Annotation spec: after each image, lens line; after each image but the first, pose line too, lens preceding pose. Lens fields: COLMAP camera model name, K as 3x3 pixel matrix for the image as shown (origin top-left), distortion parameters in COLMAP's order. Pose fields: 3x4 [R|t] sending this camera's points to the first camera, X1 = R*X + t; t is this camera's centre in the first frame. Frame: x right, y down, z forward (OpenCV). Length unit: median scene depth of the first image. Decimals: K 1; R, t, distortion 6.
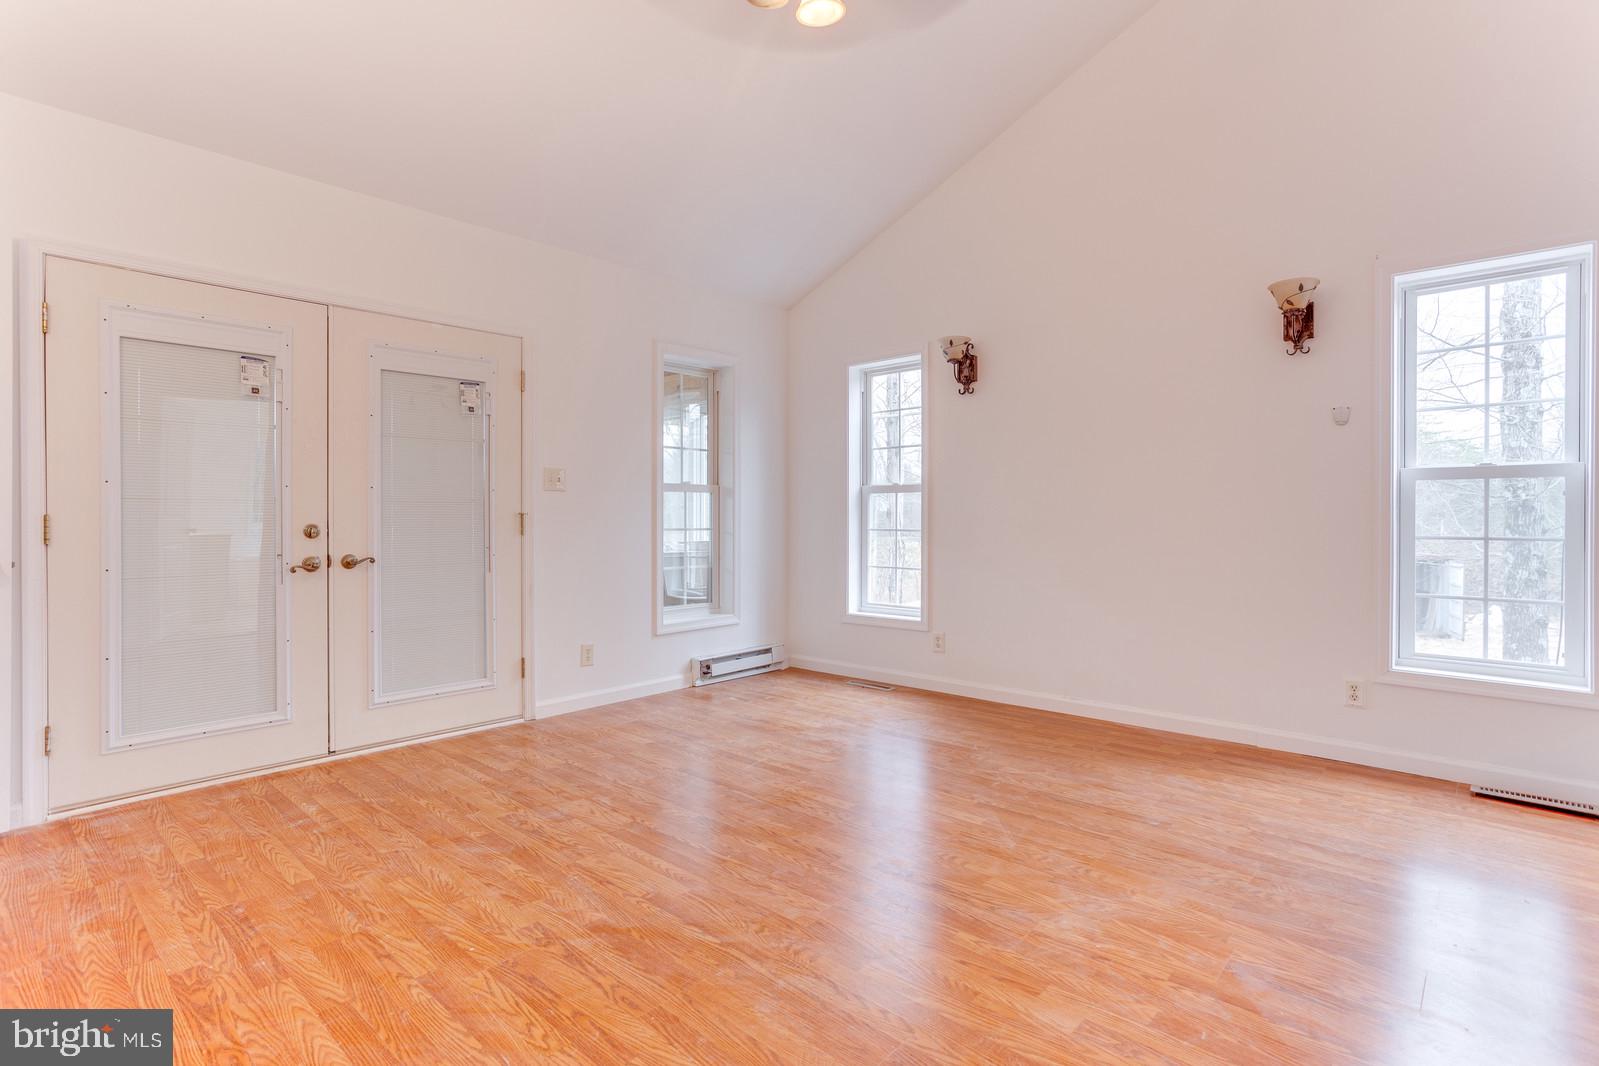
lens RADIAL K [[770.6, 0, 786.0], [0, 770.6, 523.6], [0, 0, 1]] dist [-0.028061, 0.011901]
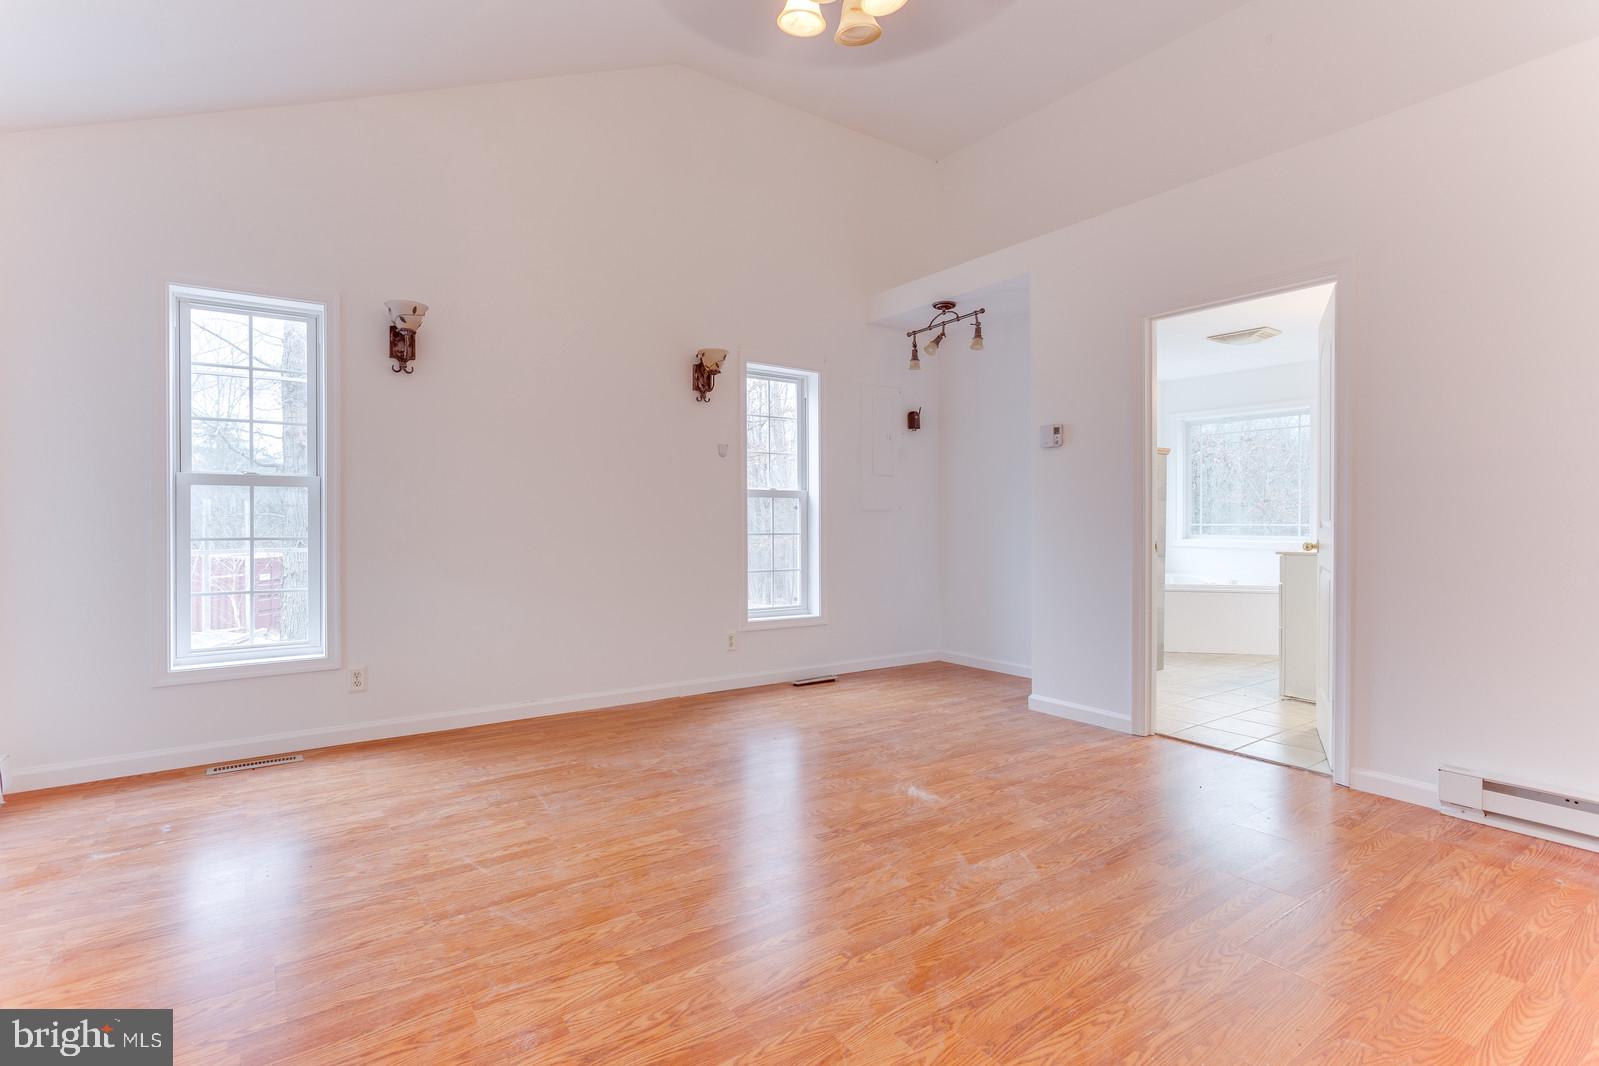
lens RADIAL K [[770.6, 0, 802.7], [0, 770.6, 526.3], [0, 0, 1]] dist [-0.028061, 0.011901]
pose [[0.205885, -0.005375, 0.978561, -0.805758], [0.007310, 0.999965, 0.003955, -0.004128], [-0.978549, 0.006339, 0.205917, 0.671765]]
